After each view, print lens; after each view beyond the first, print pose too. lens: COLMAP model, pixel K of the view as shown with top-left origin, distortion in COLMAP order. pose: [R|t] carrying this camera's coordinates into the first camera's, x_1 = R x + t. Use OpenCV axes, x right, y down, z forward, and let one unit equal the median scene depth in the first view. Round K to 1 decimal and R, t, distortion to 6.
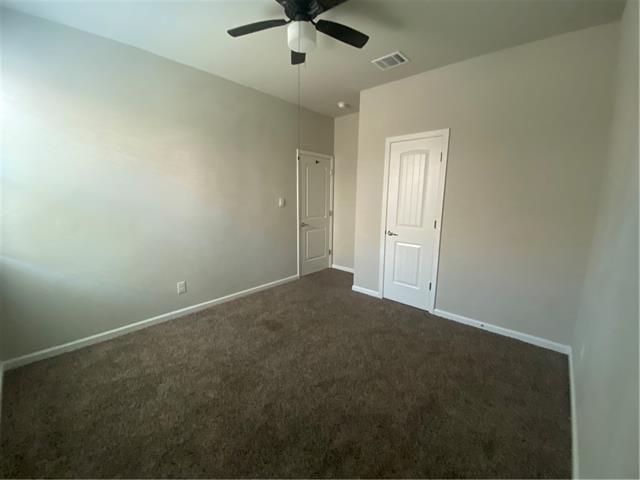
lens RADIAL K [[260.3, 0, 322.7], [0, 260.3, 237.7], [0, 0, 1]] dist [-0.006971, -0.001024]
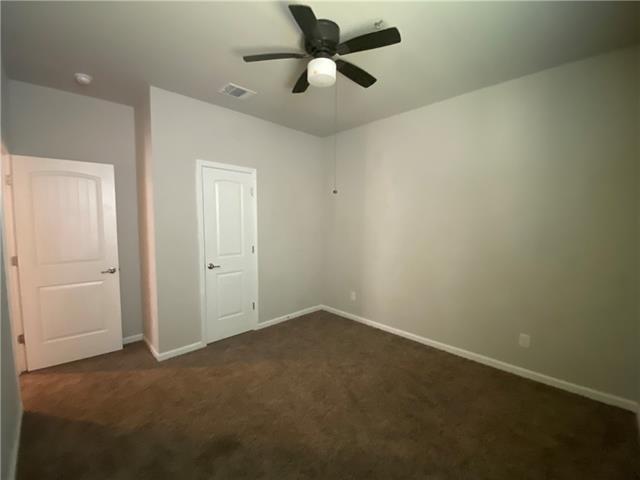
lens RADIAL K [[271.4, 0, 318.5], [0, 271.4, 240.6], [0, 0, 1]] dist [-0.008697, -0.002082]
pose [[0.063455, -0.078812, 0.994868, -0.650400], [0.160602, 0.984690, 0.067762, -0.111933], [-0.984977, 0.155478, 0.075141, 0.571592]]
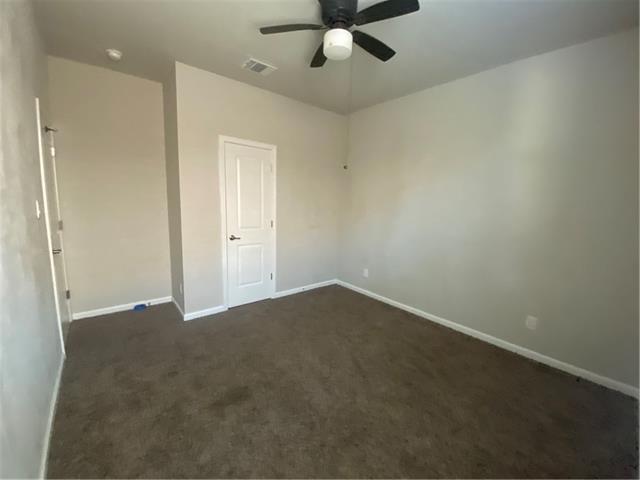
lens RADIAL K [[260.3, 0, 321.3], [0, 260.3, 238.5], [0, 0, 1]] dist [-0.006971, -0.001024]
pose [[0.134605, -0.148394, 0.979725, -0.648566], [0.130028, 0.982818, 0.130998, -0.101238], [-0.982331, 0.109759, 0.151587, 0.551813]]
